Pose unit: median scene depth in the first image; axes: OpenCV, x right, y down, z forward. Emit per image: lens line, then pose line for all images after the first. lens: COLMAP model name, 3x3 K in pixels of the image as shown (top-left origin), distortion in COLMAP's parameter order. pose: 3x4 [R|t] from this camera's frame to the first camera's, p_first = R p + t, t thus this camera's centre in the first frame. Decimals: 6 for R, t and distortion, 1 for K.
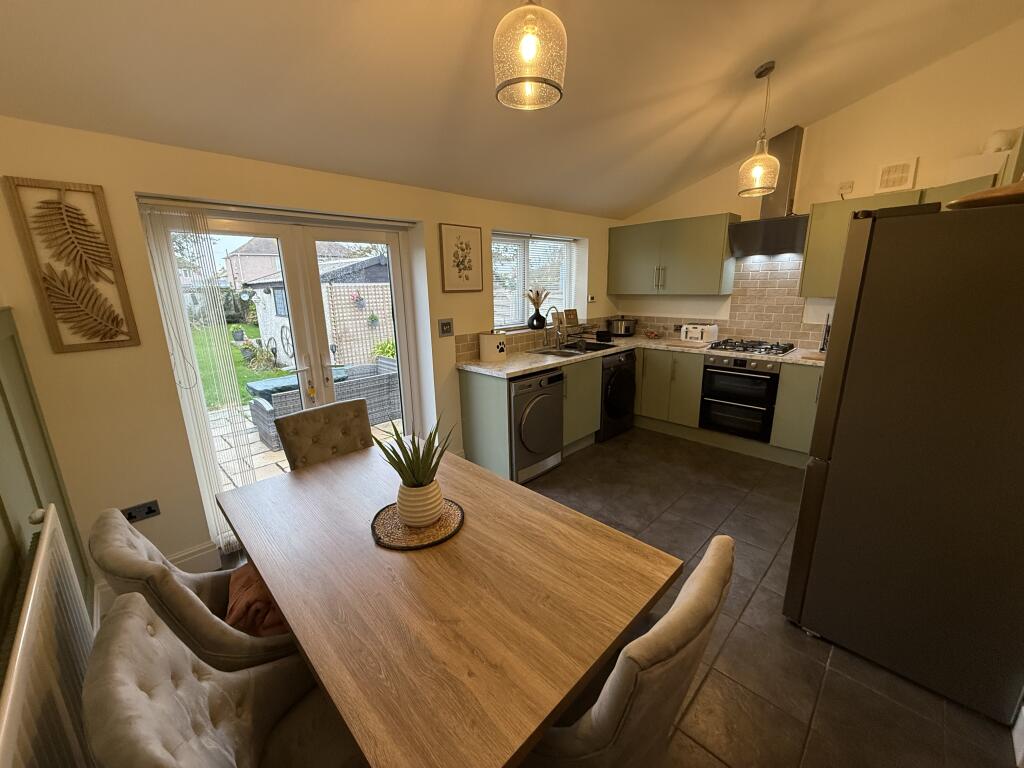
lens RADIAL K [[409.3, 0, 510.7], [0, 409.3, 385.3], [0, 0, 1]] dist [-0.000507, 0.000111]
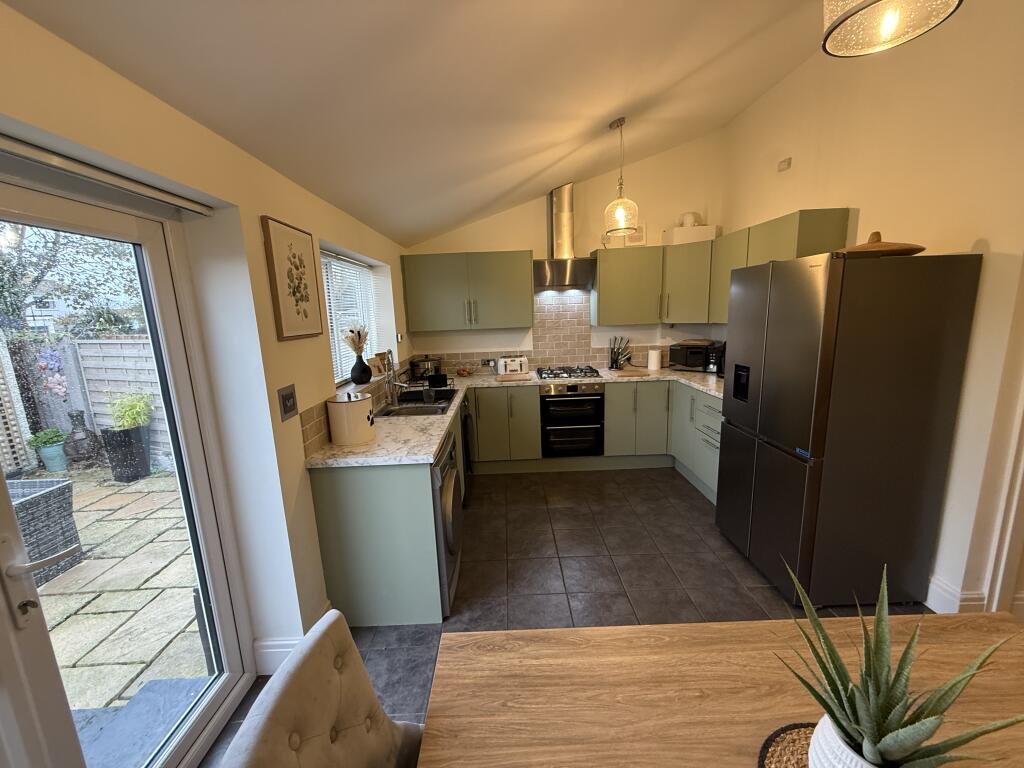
lens RADIAL K [[409.3, 0, 510.7], [0, 409.3, 385.3], [0, 0, 1]] dist [-0.000507, 0.000111]
pose [[0.691710, -0.138237, 0.708821, -0.314602], [0.197412, 0.980320, -0.001461, -0.095344], [-0.694669, 0.140940, 0.705387, 0.364211]]
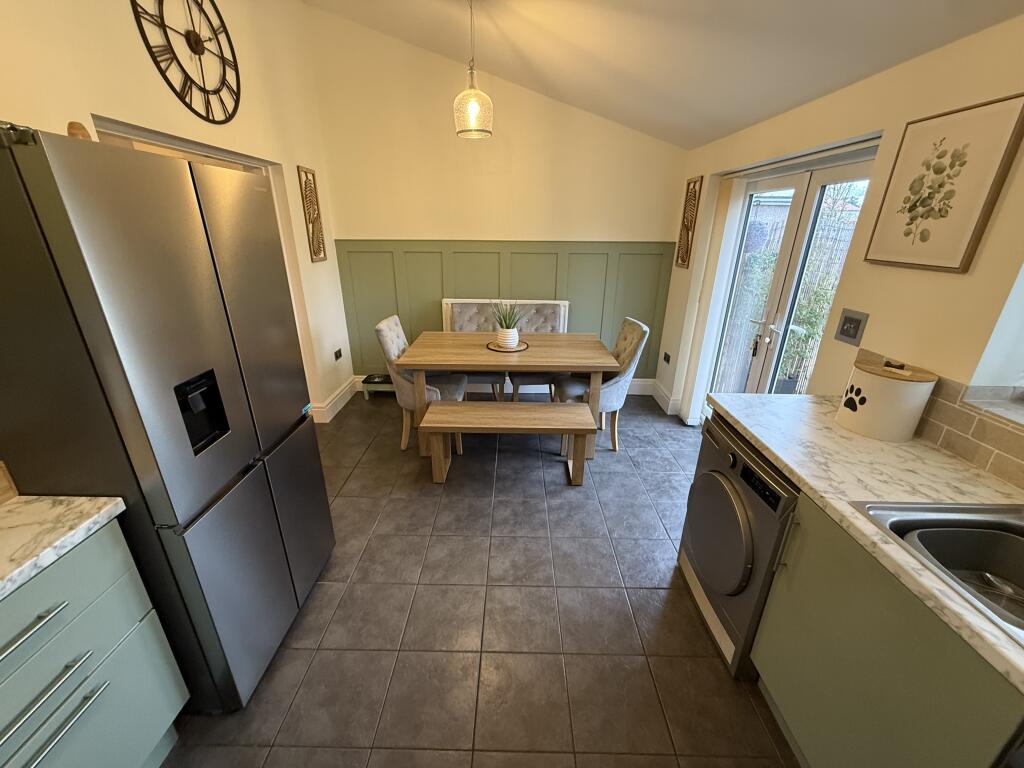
lens RADIAL K [[409.3, 0, 510.7], [0, 409.3, 385.3], [0, 0, 1]] dist [-0.000507, 0.000111]
pose [[-0.713269, 0.265642, -0.648600, 0.510635], [-0.167017, 0.834318, 0.525374, -0.267578], [0.680700, 0.483060, -0.550727, 0.952010]]
